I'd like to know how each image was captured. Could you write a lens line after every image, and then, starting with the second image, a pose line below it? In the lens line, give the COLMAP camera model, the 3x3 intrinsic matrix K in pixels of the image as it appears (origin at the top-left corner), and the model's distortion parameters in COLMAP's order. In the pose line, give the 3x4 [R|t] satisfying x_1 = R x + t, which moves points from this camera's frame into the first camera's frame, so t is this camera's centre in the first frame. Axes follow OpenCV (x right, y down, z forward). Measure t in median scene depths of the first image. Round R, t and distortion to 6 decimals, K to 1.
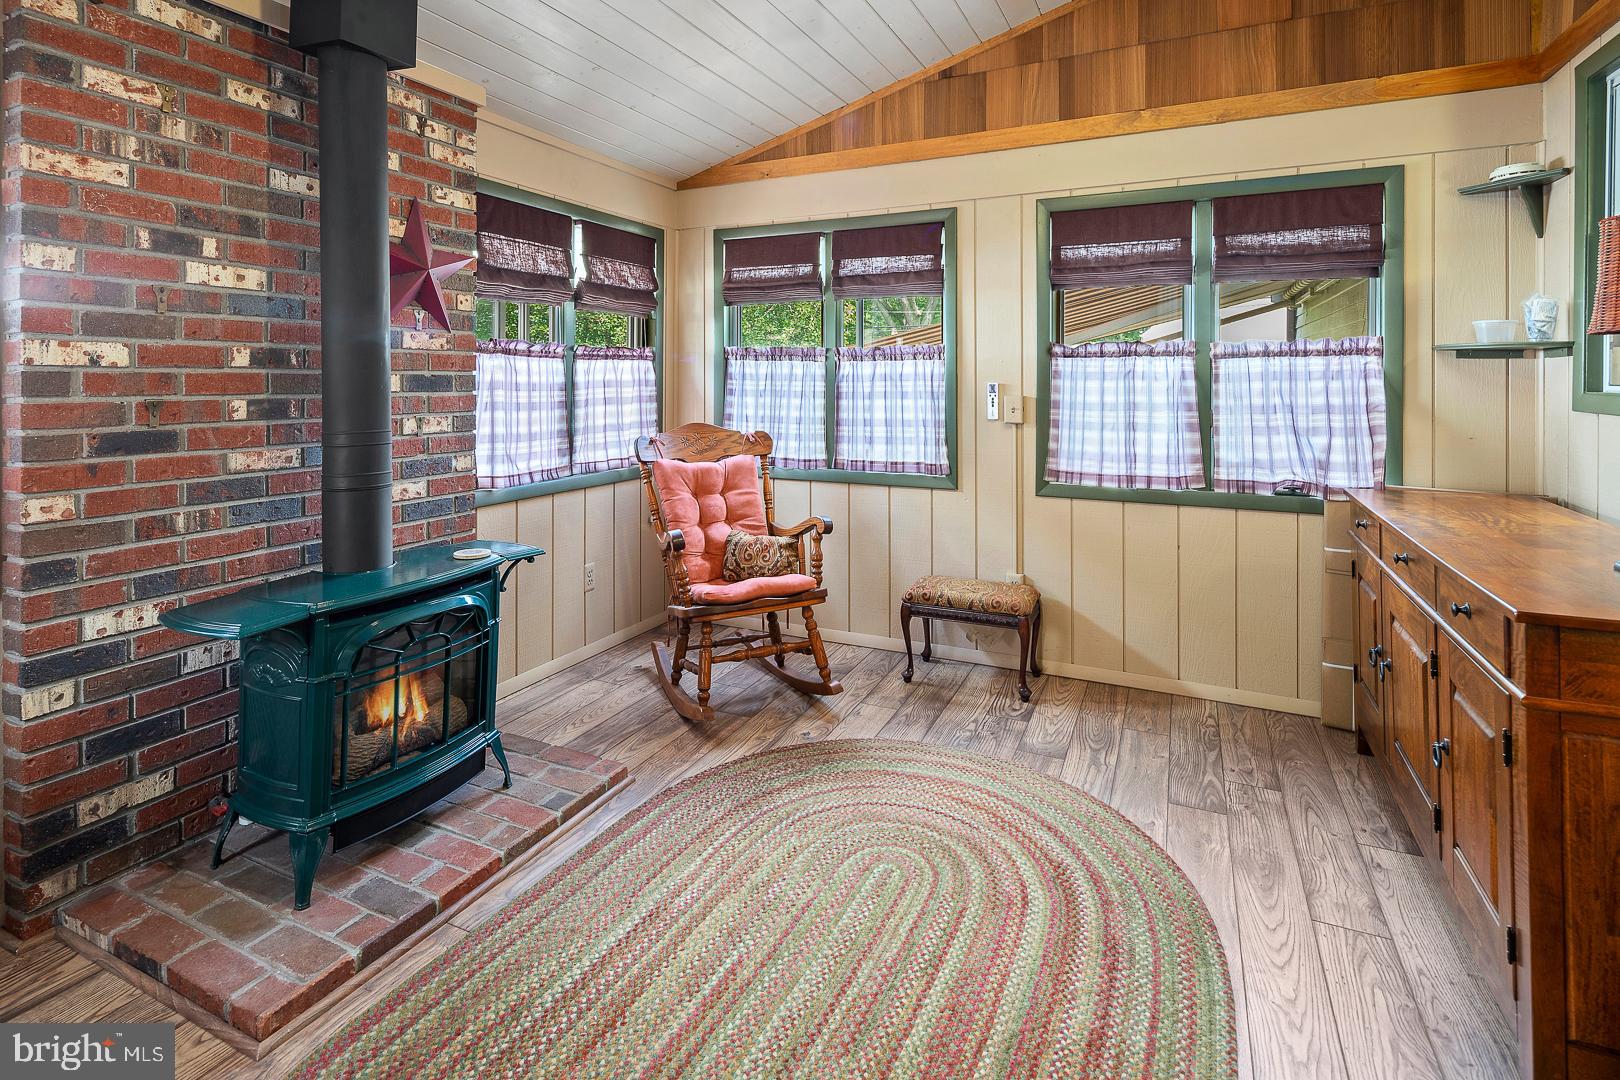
lens RADIAL K [[808.2, 0, 811.6], [0, 808.2, 378.7], [0, 0, 1]] dist [0.000376, -0.002653]
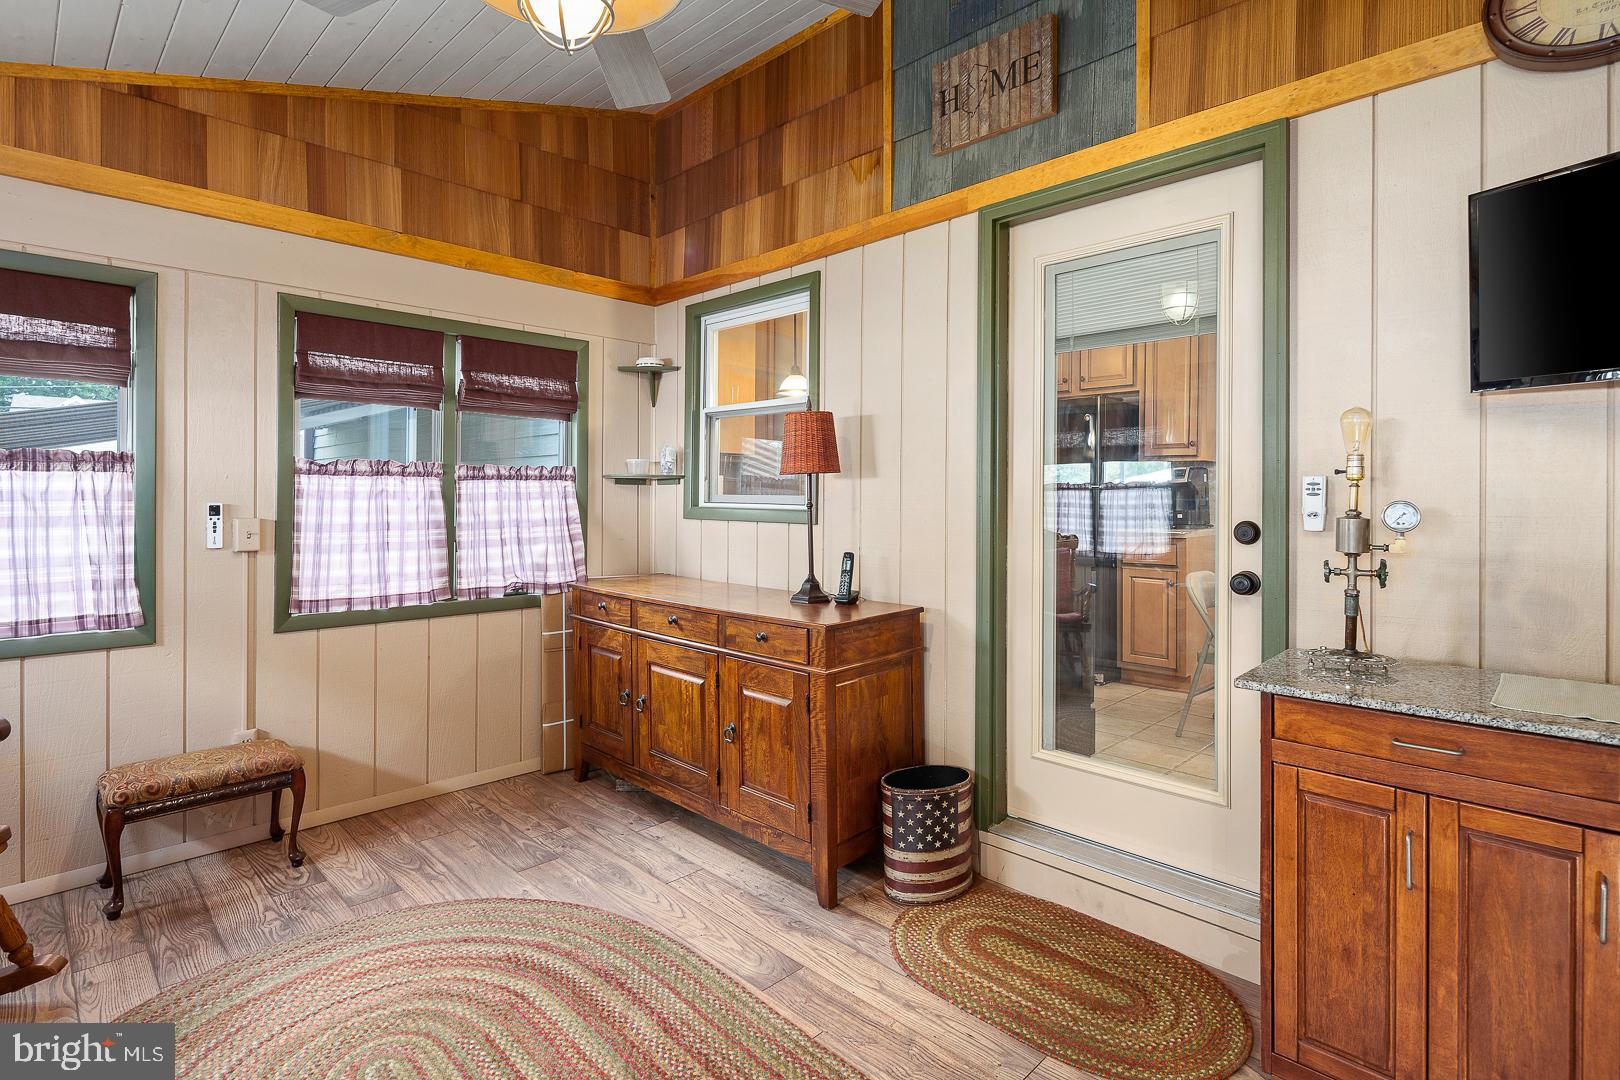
lens RADIAL K [[808.2, 0, 805.0], [0, 808.2, 496.3], [0, 0, 1]] dist [0.000376, -0.002653]
pose [[0.312003, 0.000877, 0.950081, -0.405964], [-0.004398, 0.999990, 0.000521, -0.005405], [-0.950071, -0.004341, 0.312004, 0.207884]]
